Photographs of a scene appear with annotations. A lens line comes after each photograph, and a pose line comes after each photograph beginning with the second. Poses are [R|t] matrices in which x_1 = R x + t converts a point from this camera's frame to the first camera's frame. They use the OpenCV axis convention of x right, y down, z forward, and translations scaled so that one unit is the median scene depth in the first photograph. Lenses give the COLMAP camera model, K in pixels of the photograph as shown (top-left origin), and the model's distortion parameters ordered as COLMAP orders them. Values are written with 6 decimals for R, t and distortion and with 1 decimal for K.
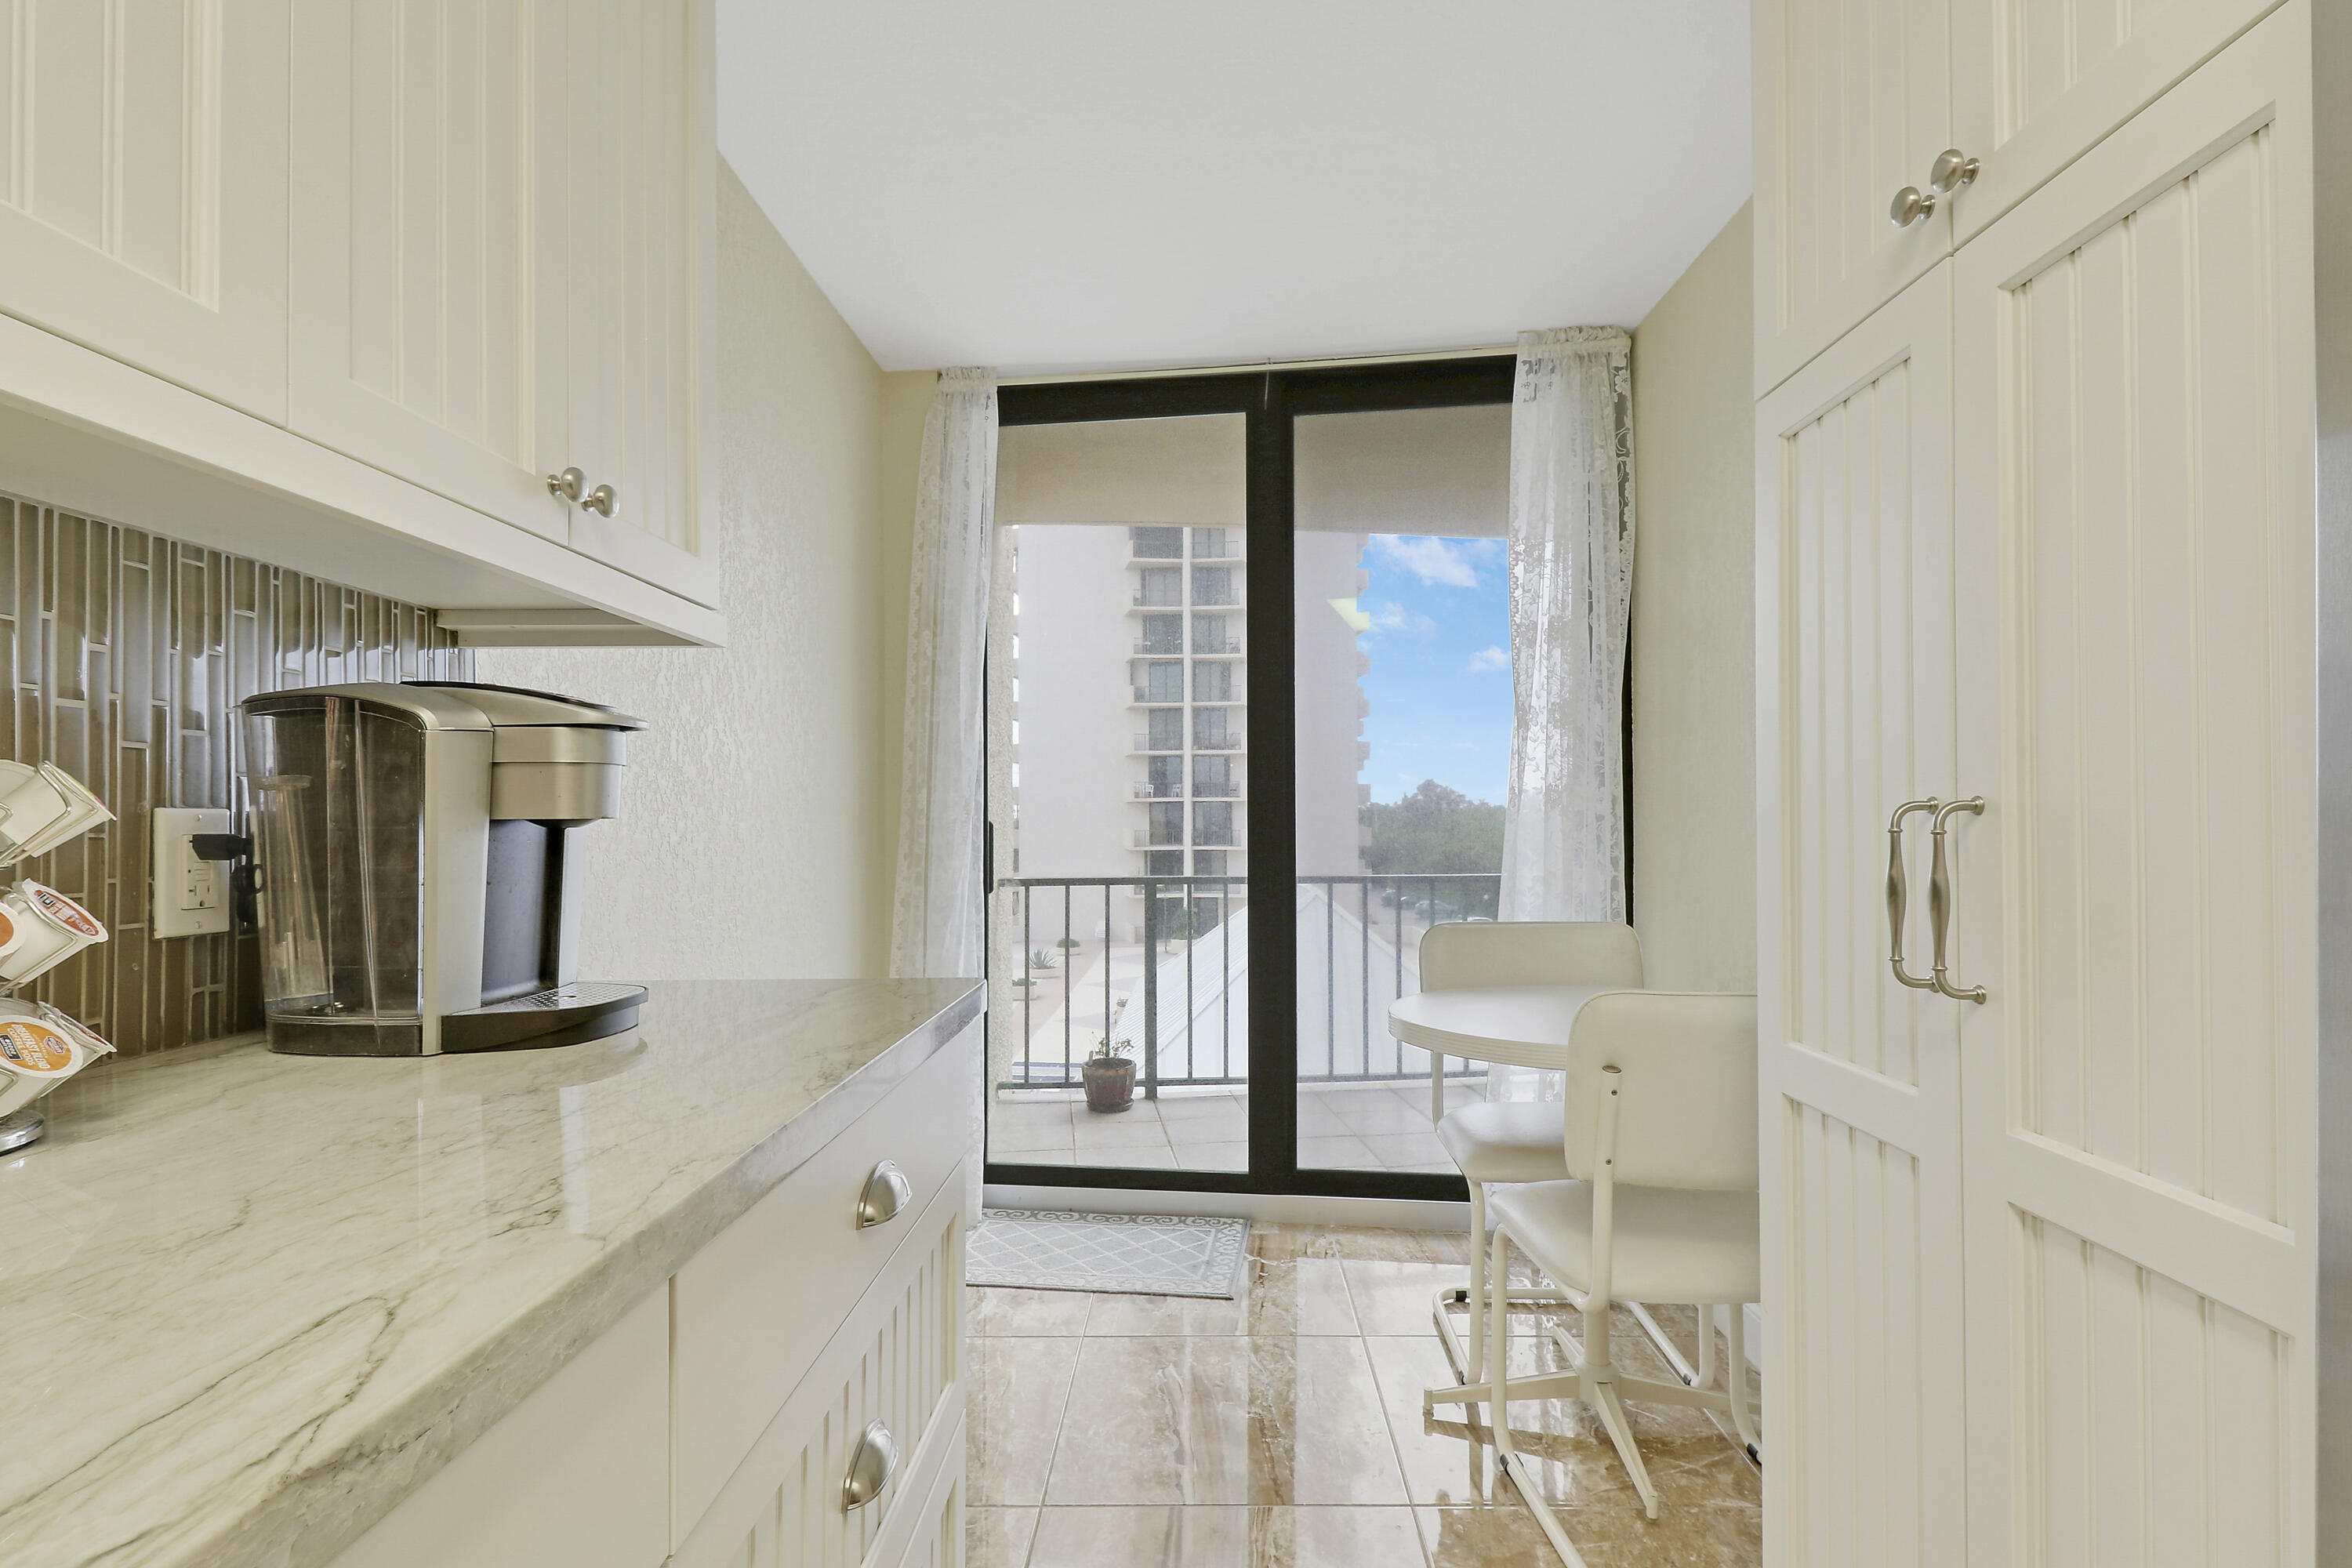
lens RADIAL K [[1119.7, 0, 1157.5], [0, 1119.7, 792.3], [0, 0, 1]] dist [0.003690, -0.010044]
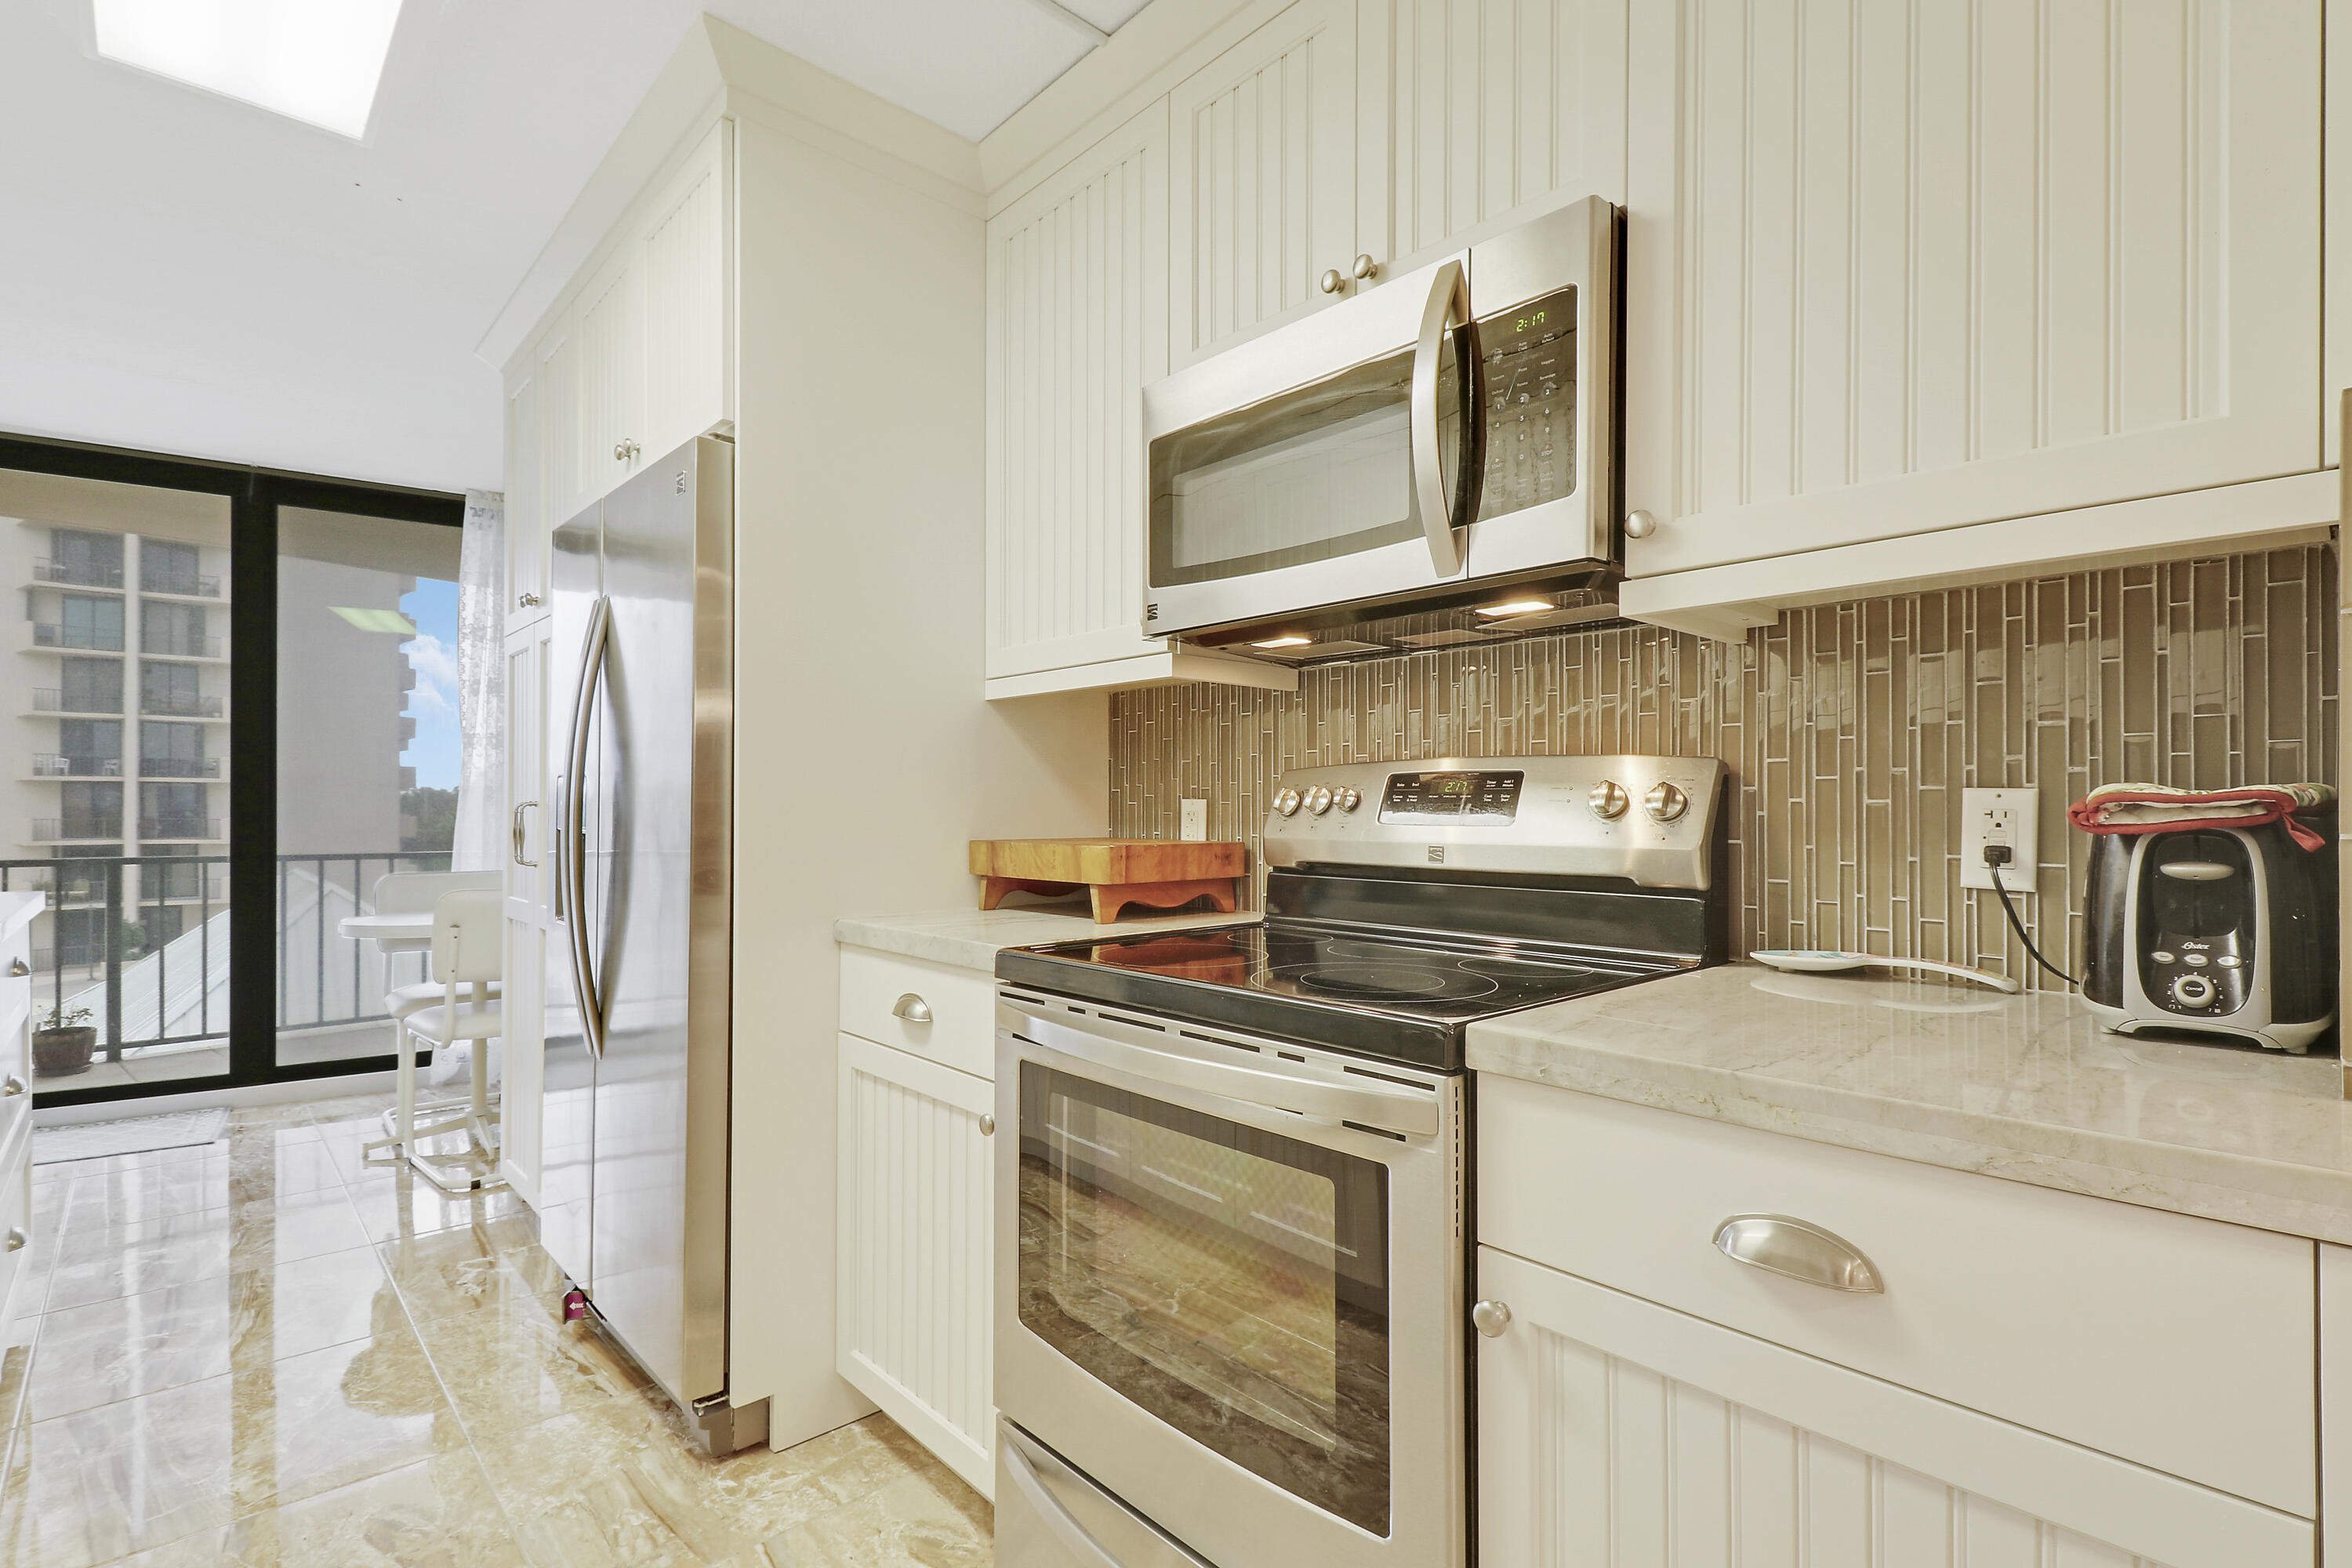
lens RADIAL K [[1119.7, 0, 1217.0], [0, 1119.7, 815.5], [0, 0, 1]] dist [0.003690, -0.010044]
pose [[0.694240, 0.002321, 0.719740, -0.041552], [-0.024088, 0.999510, 0.020012, -0.013740], [-0.719340, -0.031230, 0.693956, -0.536830]]
